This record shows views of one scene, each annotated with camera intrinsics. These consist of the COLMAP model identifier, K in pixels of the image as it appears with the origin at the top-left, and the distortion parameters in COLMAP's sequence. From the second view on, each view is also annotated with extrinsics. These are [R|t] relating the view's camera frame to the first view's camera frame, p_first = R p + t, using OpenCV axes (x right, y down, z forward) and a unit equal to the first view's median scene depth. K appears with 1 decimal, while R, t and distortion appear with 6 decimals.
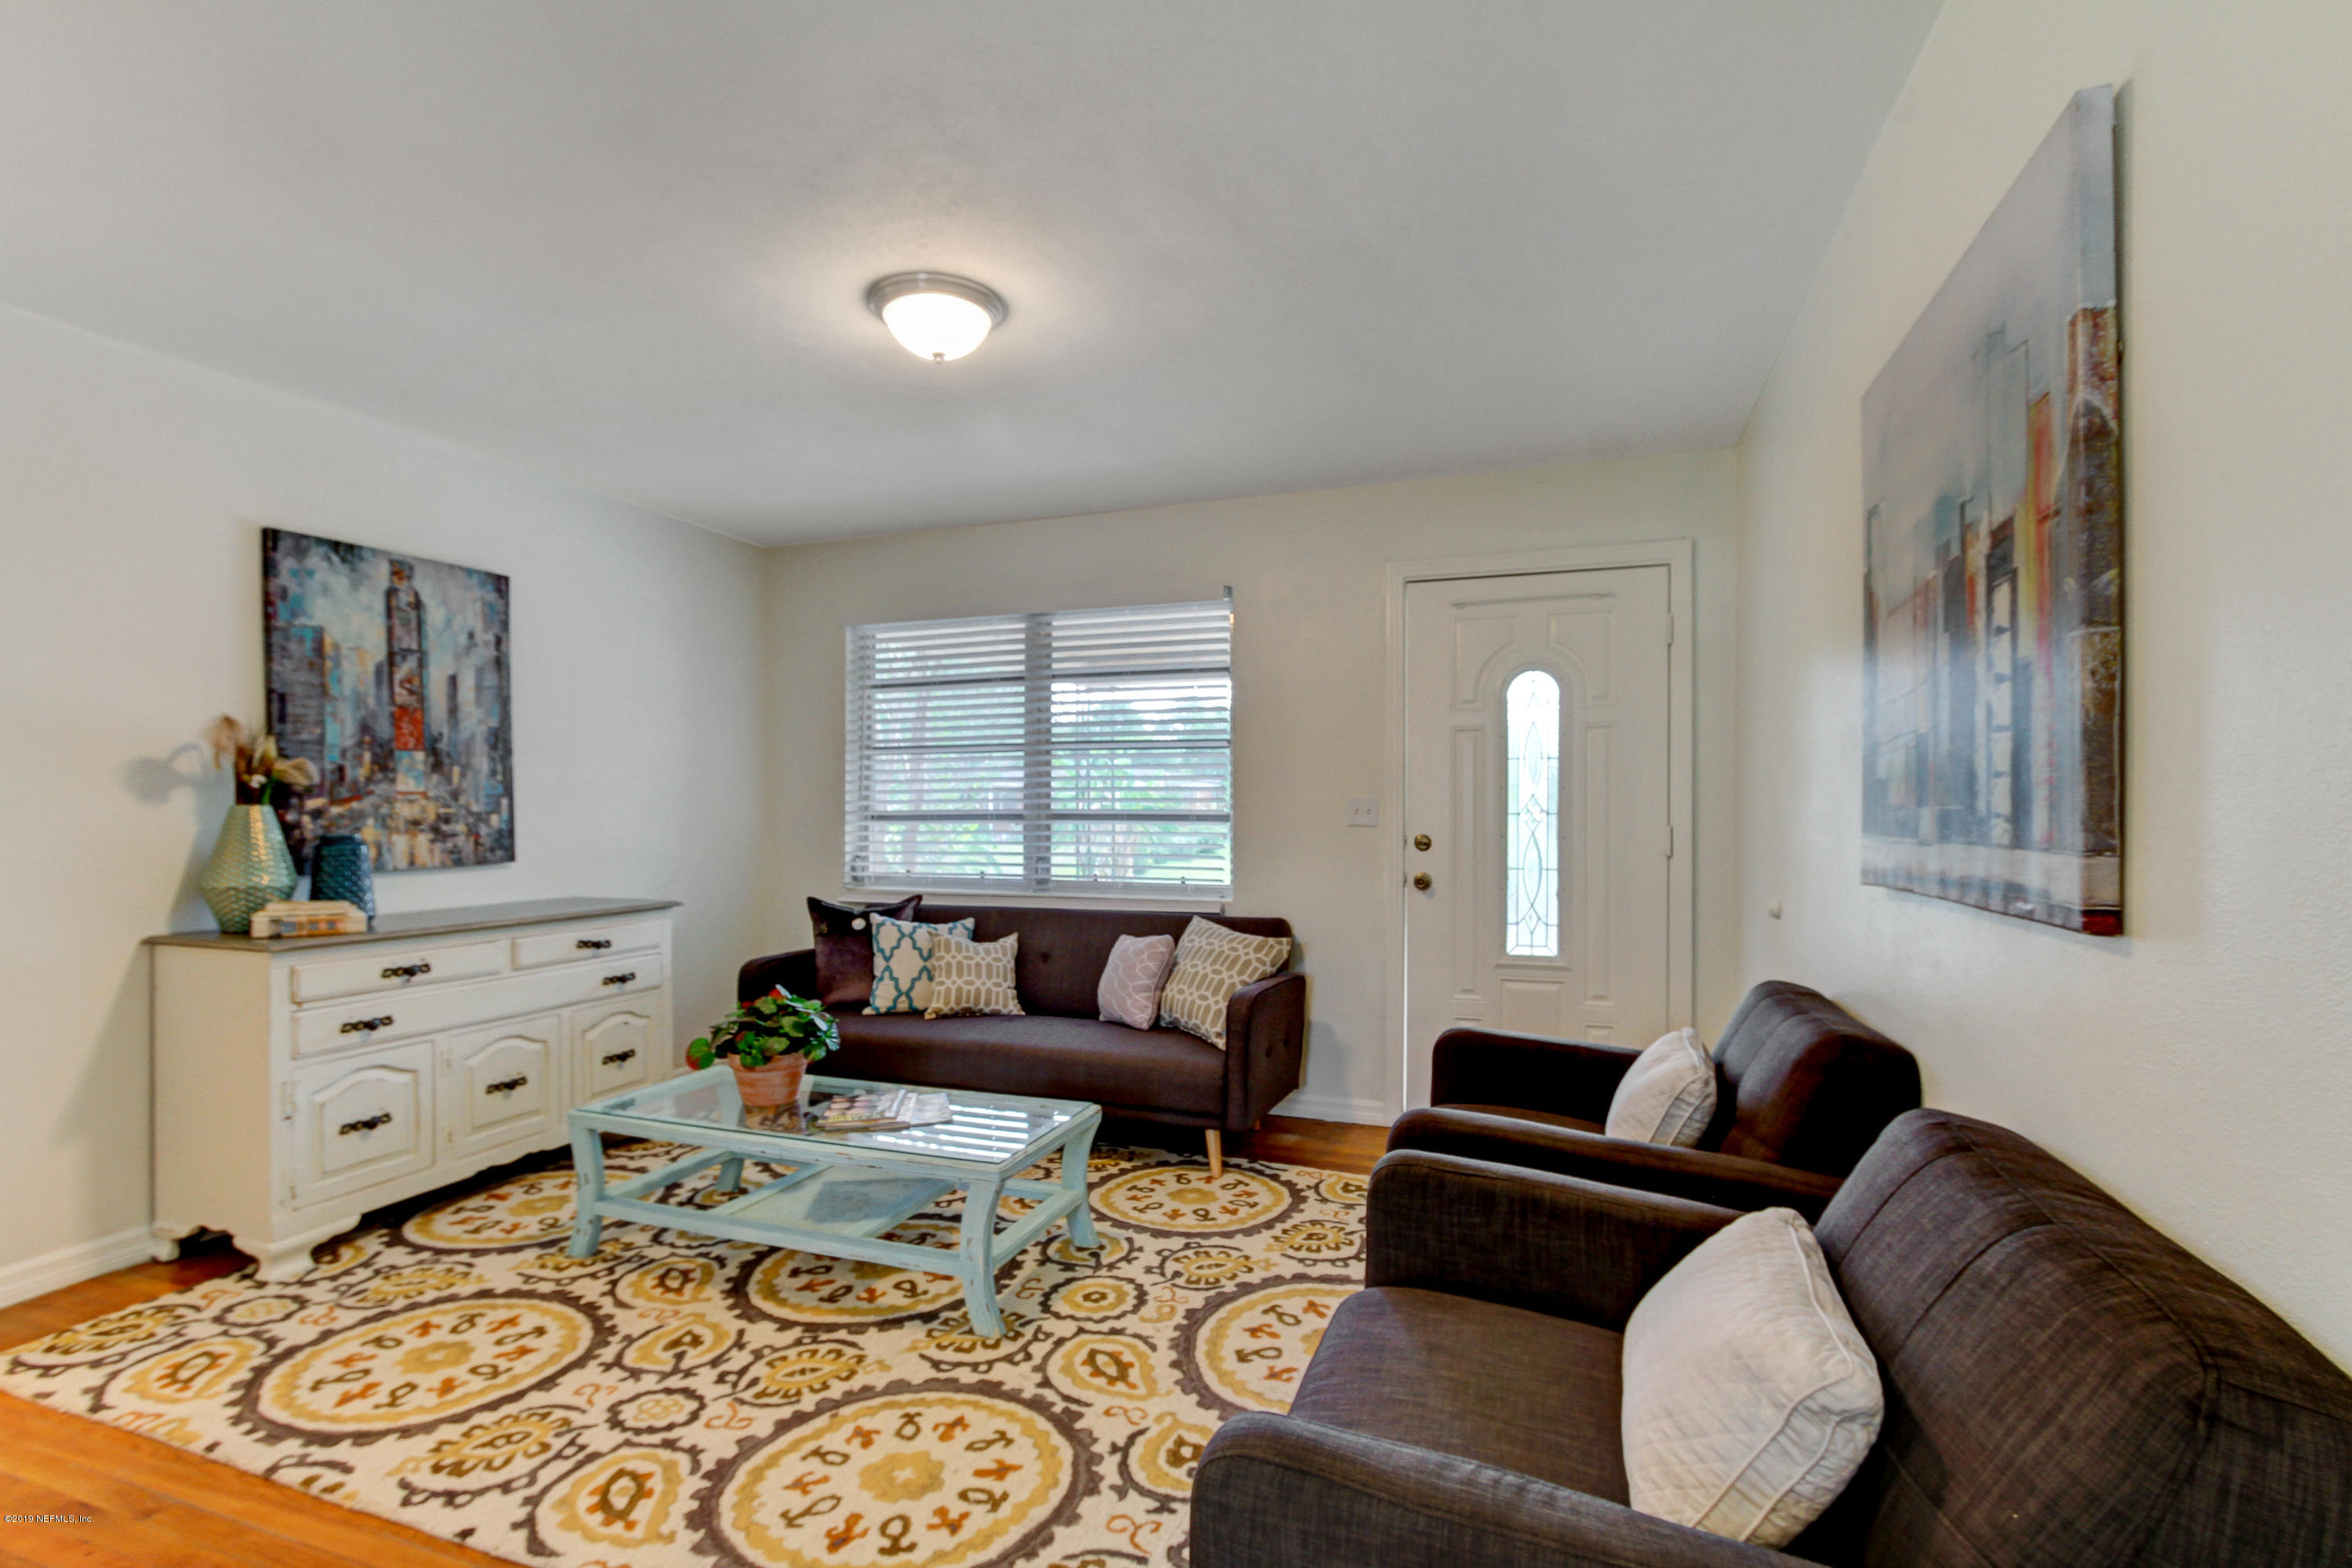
lens RADIAL K [[1098.6, 0, 1175.6], [0, 1098.6, 799.2], [0, 0, 1]] dist [-0.009900, 0.000287]
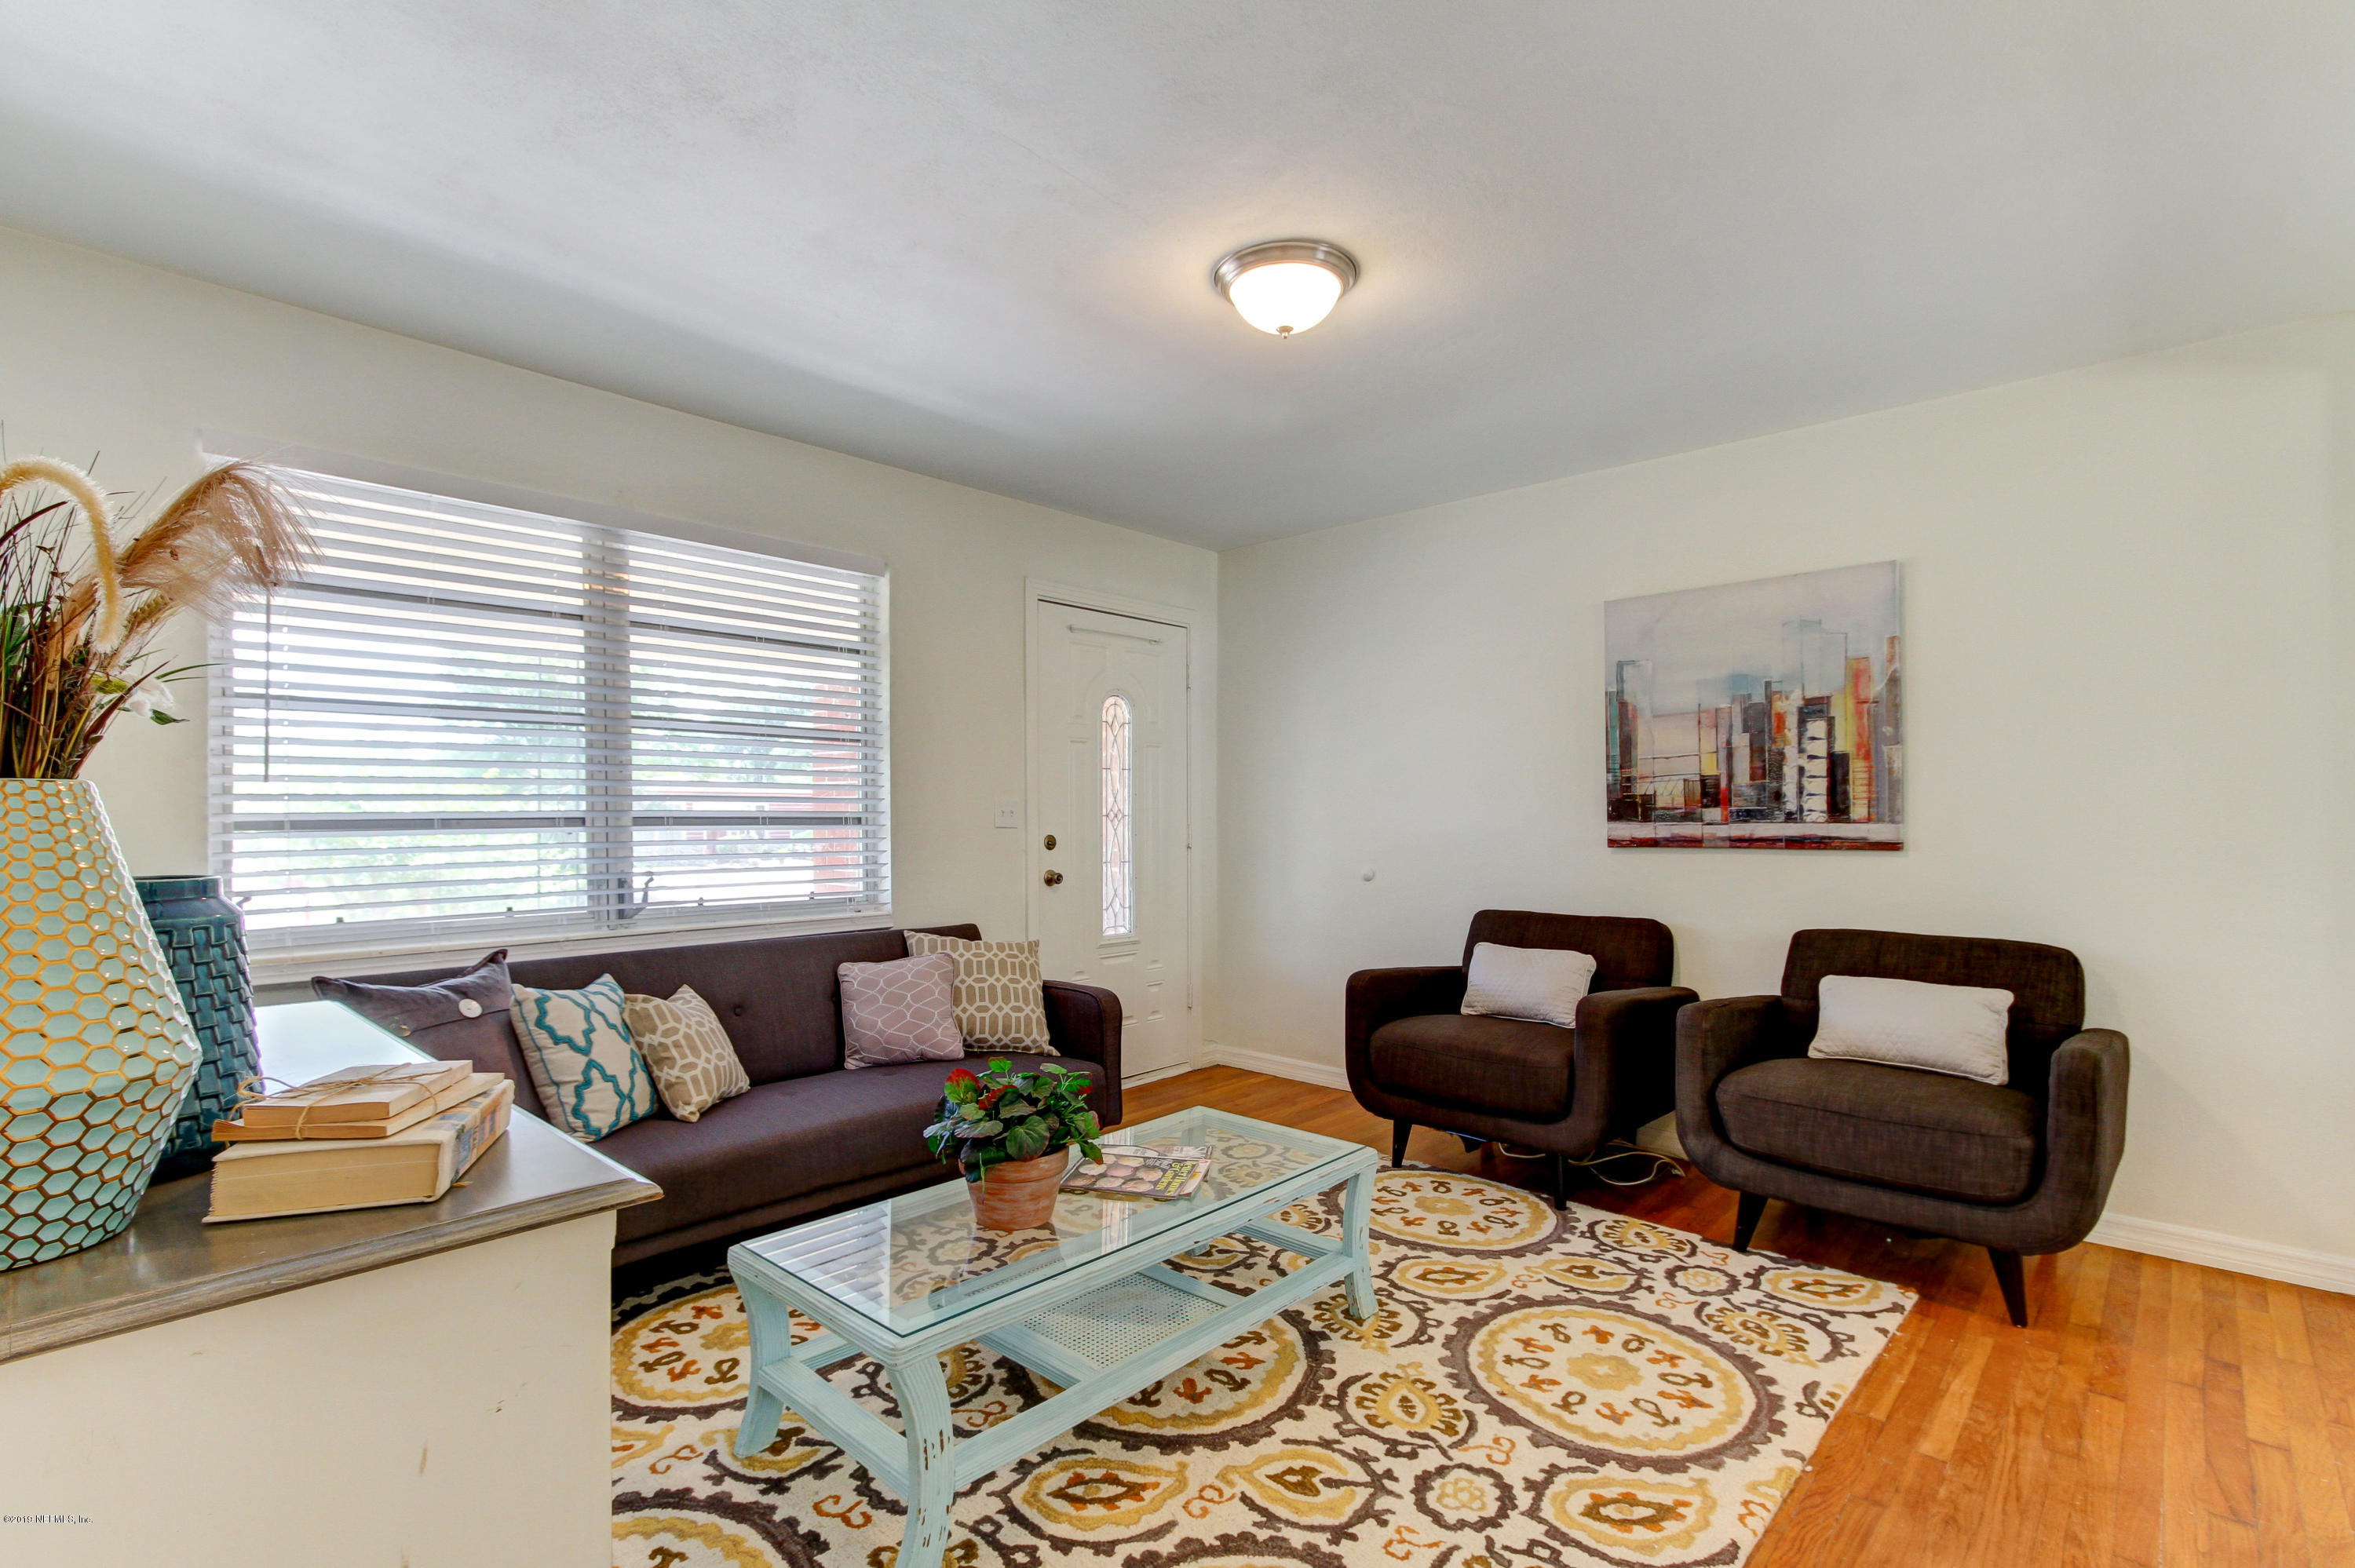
lens RADIAL K [[1099.8, 0, 1181.4], [0, 1099.8, 792.8], [0, 0, 1]] dist [-0.009900, 0.000287]
pose [[0.377839, 0.018709, 0.925682, -1.237291], [-0.004162, 0.999820, -0.018508, 0.018081], [-0.925862, 0.003140, 0.377849, 0.792408]]
